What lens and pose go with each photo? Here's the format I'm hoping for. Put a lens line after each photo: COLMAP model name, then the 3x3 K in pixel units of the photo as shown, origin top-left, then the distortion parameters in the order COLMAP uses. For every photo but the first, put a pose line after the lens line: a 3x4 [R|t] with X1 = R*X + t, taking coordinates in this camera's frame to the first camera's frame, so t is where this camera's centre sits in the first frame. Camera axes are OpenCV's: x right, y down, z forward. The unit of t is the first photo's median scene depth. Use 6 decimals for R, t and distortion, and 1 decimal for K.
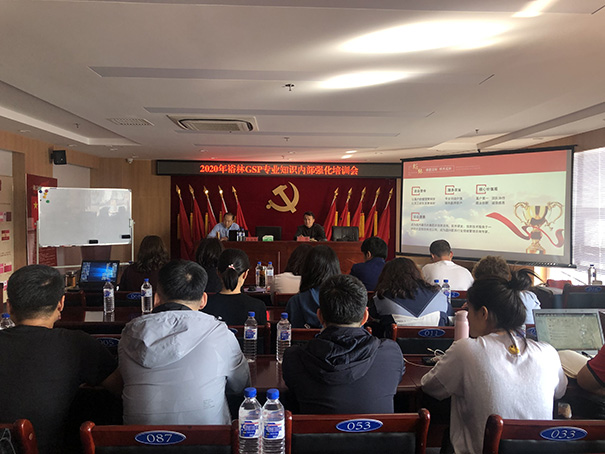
lens RADIAL K [[495.0, 0, 302.5], [0, 495.0, 227.0], [0, 0, 1]] dist [0.092717, -0.161780]
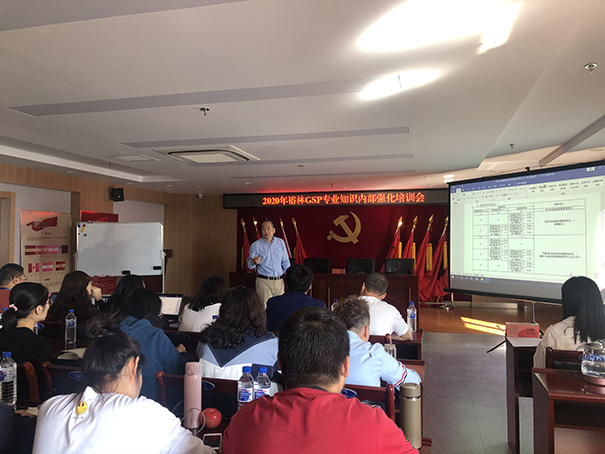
lens RADIAL K [[495.0, 0, 302.5], [0, 495.0, 227.0], [0, 0, 1]] dist [0.092717, -0.161780]
pose [[0.955954, -0.017539, -0.292993, 0.167845], [-0.001457, 0.997917, -0.064490, 0.000812], [0.293514, 0.062077, 0.953937, 0.060973]]
